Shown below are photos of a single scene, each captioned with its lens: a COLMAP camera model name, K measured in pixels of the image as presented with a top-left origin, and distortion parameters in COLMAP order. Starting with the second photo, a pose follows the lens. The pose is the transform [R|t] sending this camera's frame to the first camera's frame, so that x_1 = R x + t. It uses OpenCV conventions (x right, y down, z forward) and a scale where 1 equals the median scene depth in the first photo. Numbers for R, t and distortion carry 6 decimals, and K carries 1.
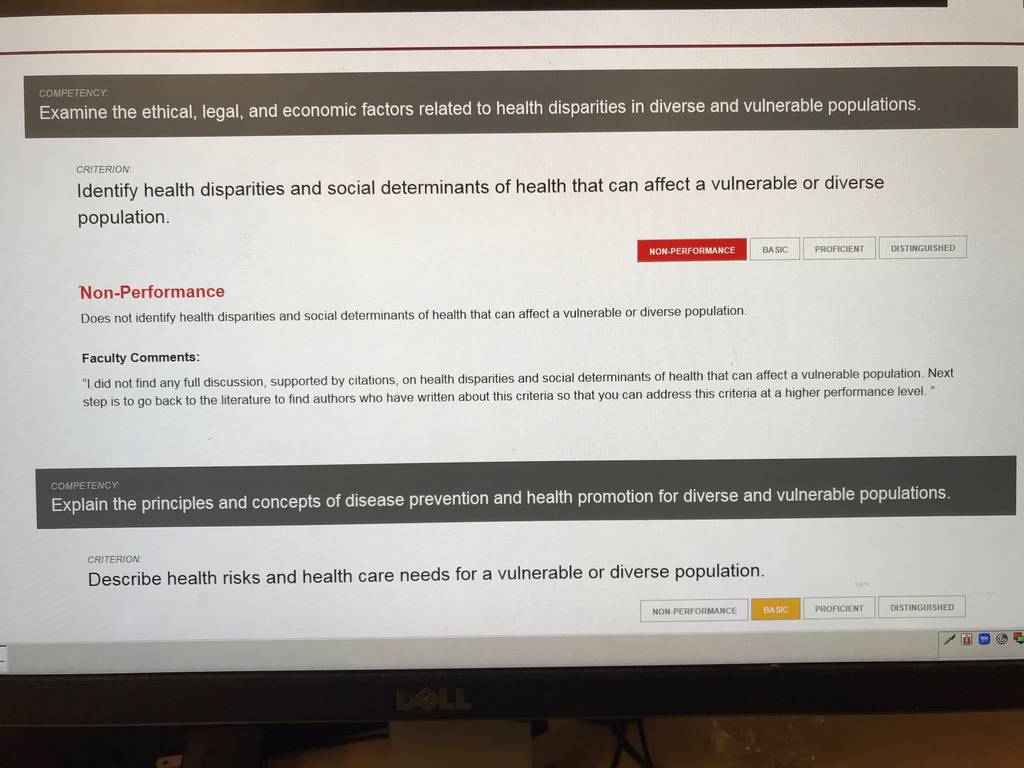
lens RADIAL K [[851.4, 0, 512.0], [0, 851.4, 384.0], [0, 0, 1]] dist [0.002019, -0.003696]
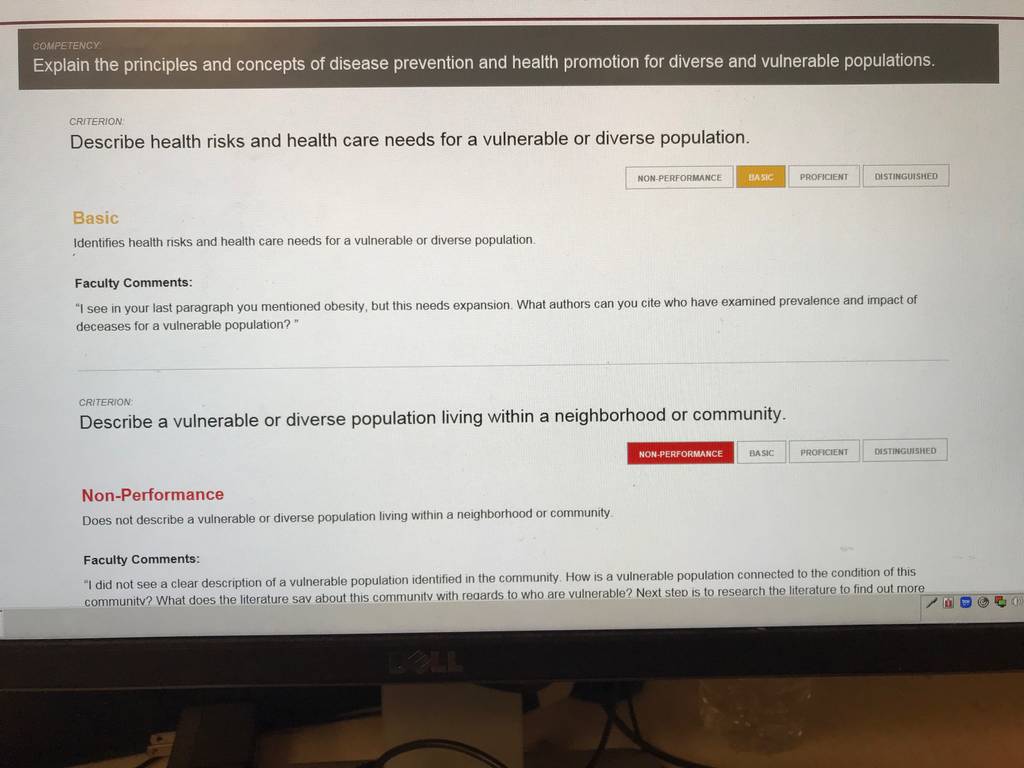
lens RADIAL K [[839.3, 0, 512.0], [0, 839.3, 384.0], [0, 0, 1]] dist [-0.008969, 0.018503]
pose [[0.999945, -0.000681, 0.010466, 0.006656], [0.000664, 0.999998, 0.001667, 0.508216], [-0.010467, -0.001660, 0.999944, 0.016892]]
